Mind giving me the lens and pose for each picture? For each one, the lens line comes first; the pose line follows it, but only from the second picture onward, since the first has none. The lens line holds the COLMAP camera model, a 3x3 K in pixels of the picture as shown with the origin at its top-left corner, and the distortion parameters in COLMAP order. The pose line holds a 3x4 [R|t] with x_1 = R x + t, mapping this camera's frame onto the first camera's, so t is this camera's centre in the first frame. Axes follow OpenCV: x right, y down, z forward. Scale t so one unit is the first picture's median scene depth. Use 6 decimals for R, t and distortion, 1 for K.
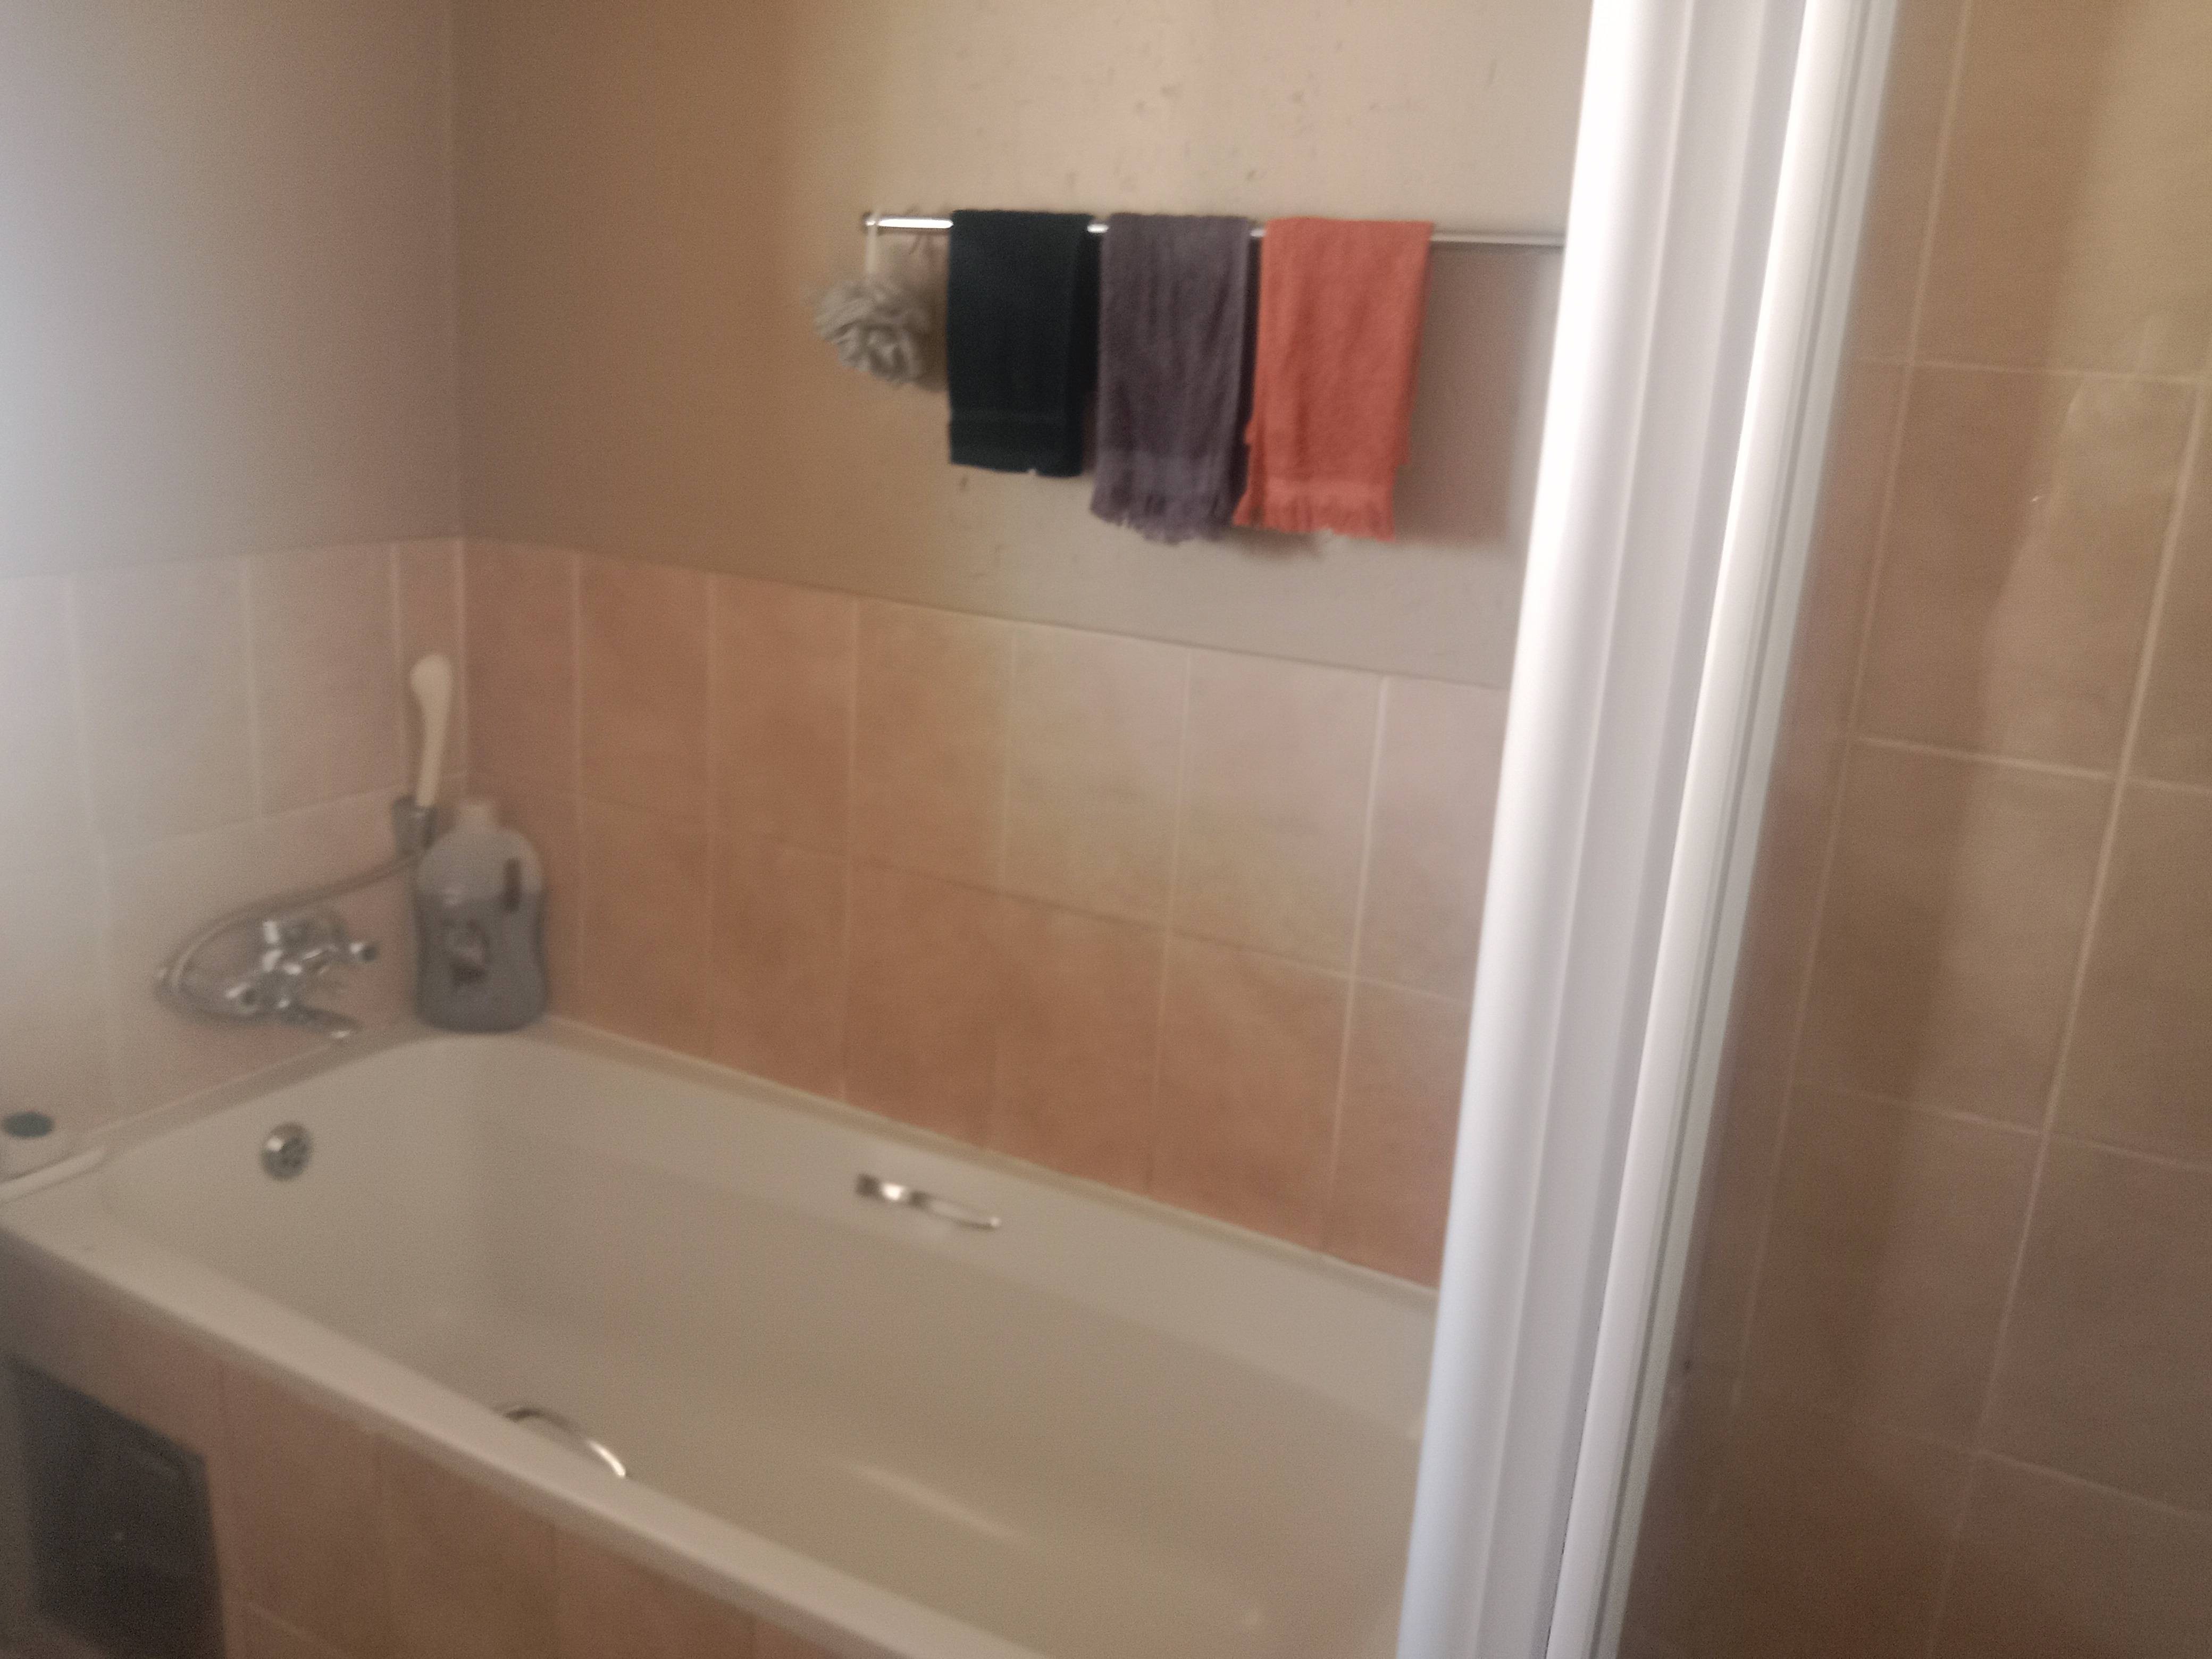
lens RADIAL K [[1788.3, 0, 1106.0], [0, 1788.3, 829.5], [0, 0, 1]] dist [0.060487, -0.144180]
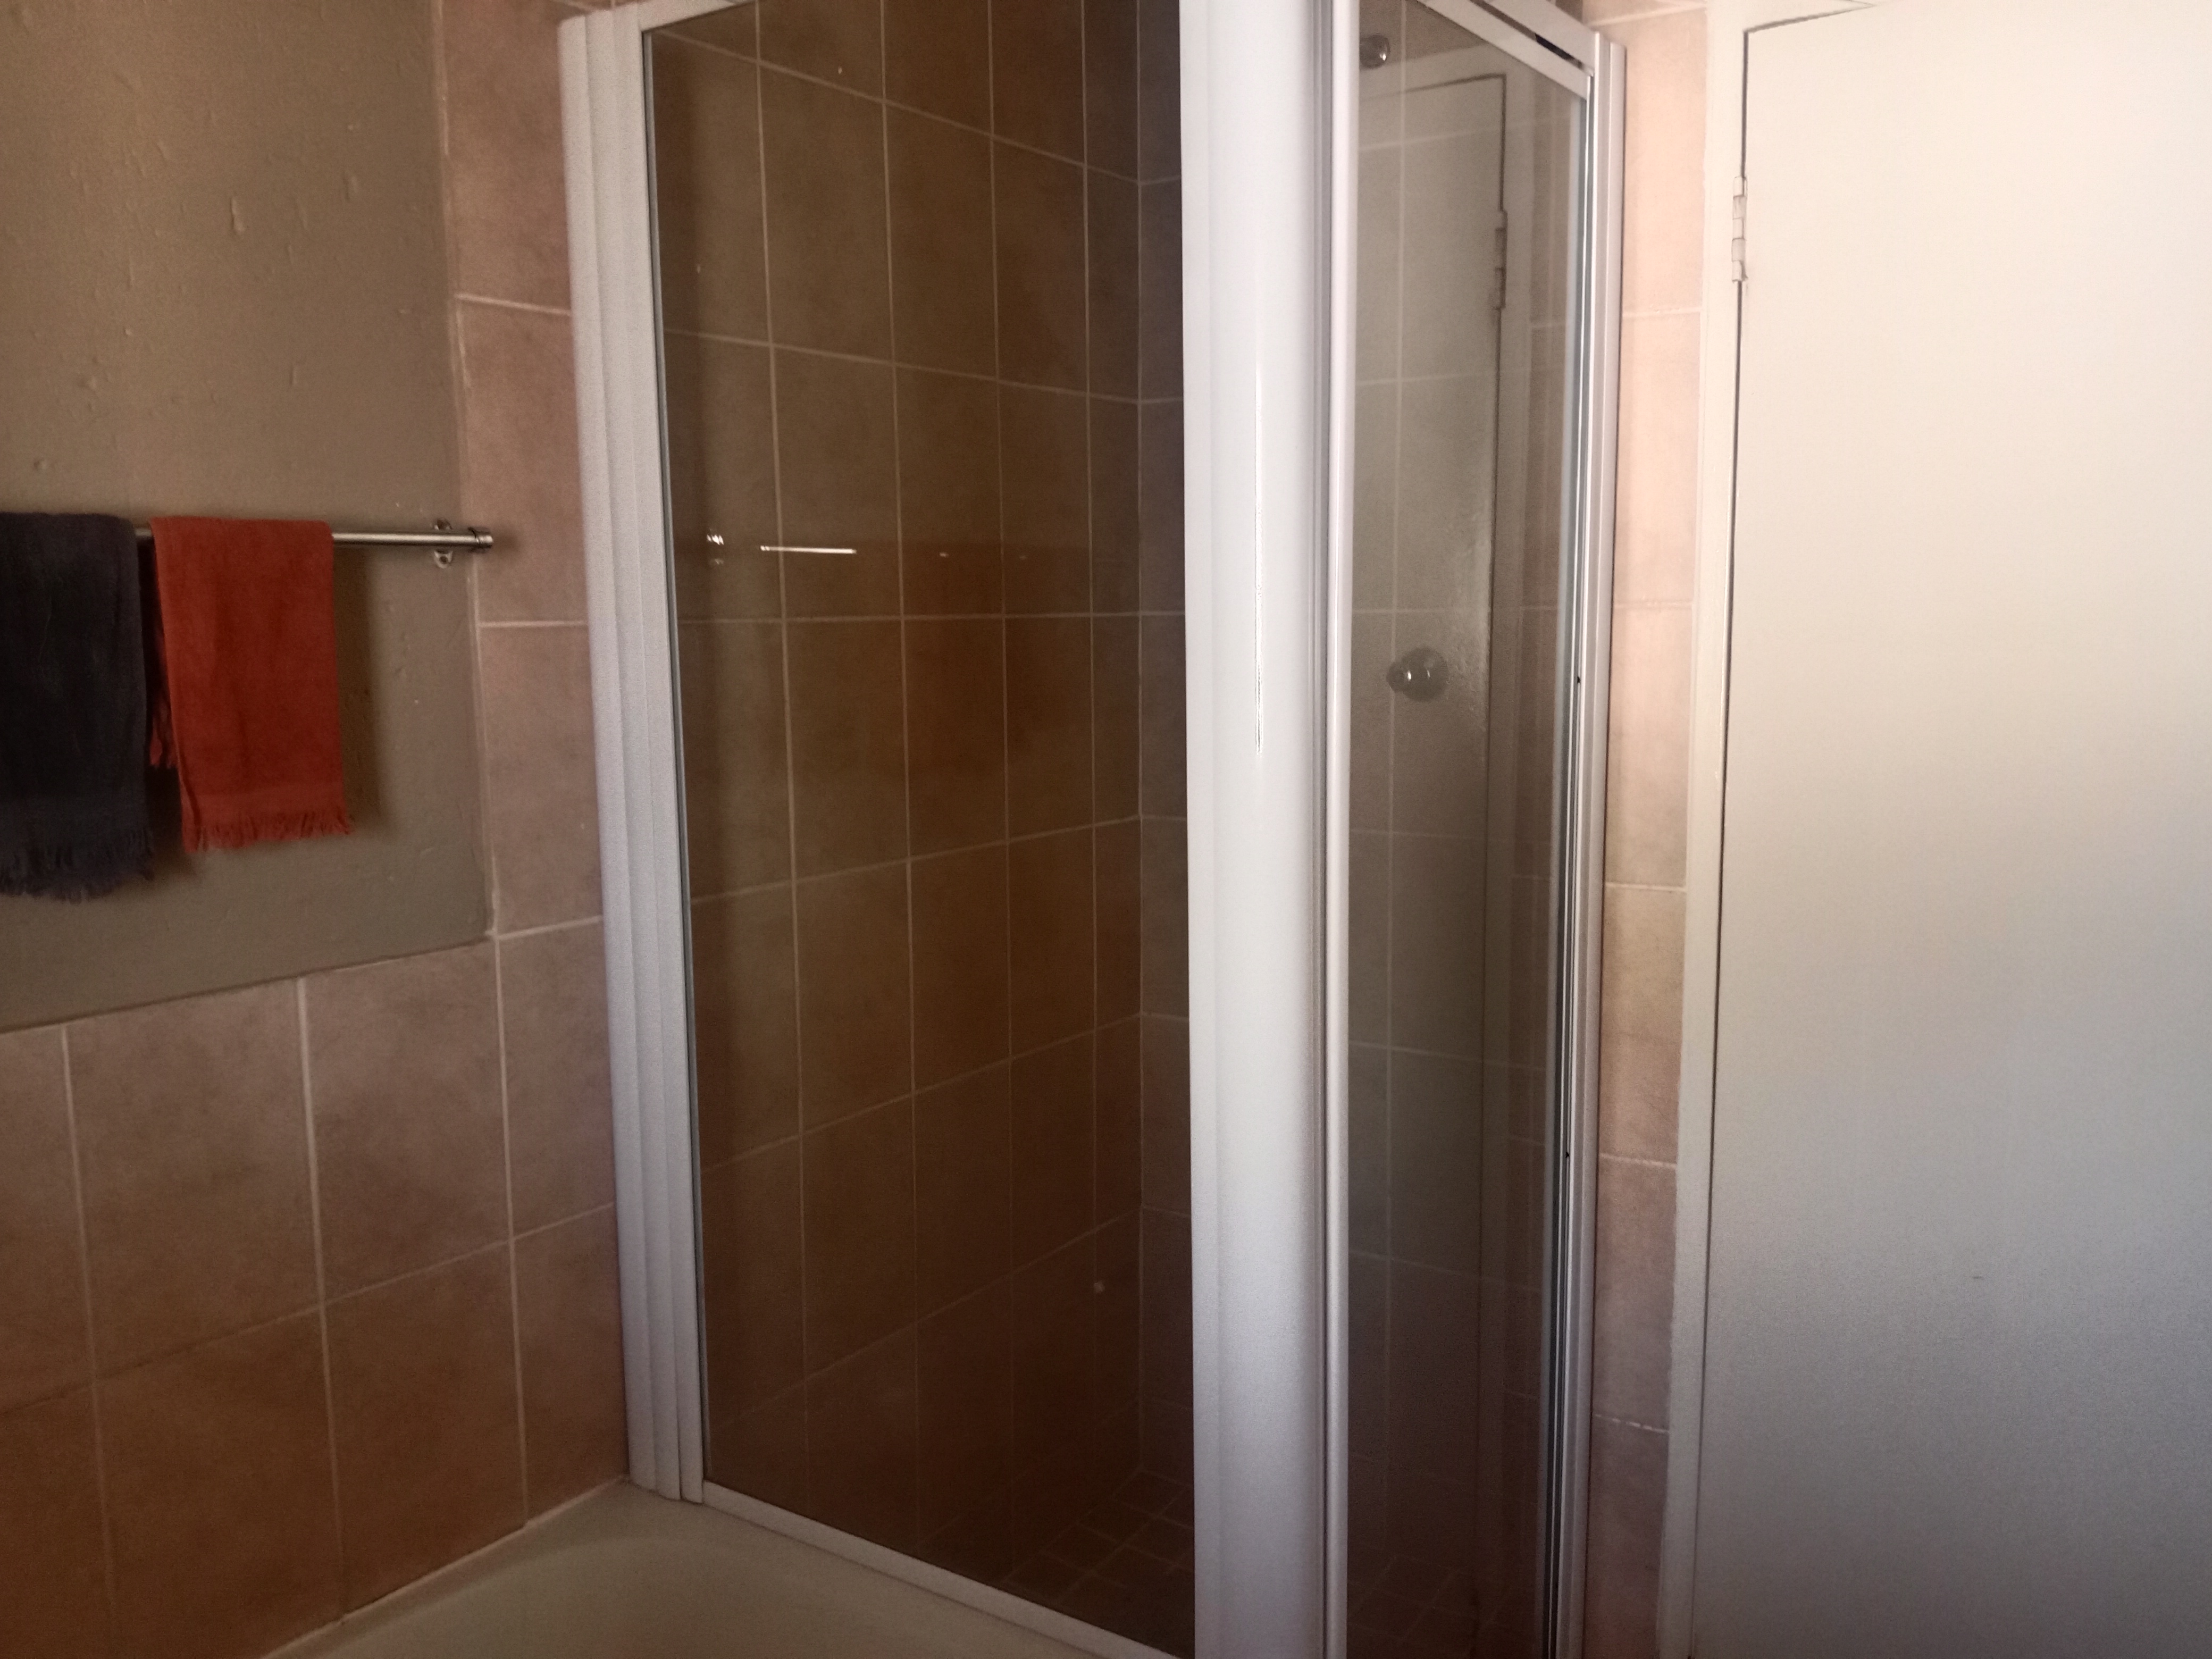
lens RADIAL K [[1788.3, 0, 1106.0], [0, 1788.3, 829.5], [0, 0, 1]] dist [0.060487, -0.144180]
pose [[0.104188, -0.176416, 0.978786, -0.243501], [0.297411, 0.944636, 0.138602, -0.056075], [-0.949048, 0.276661, 0.150888, 0.145353]]
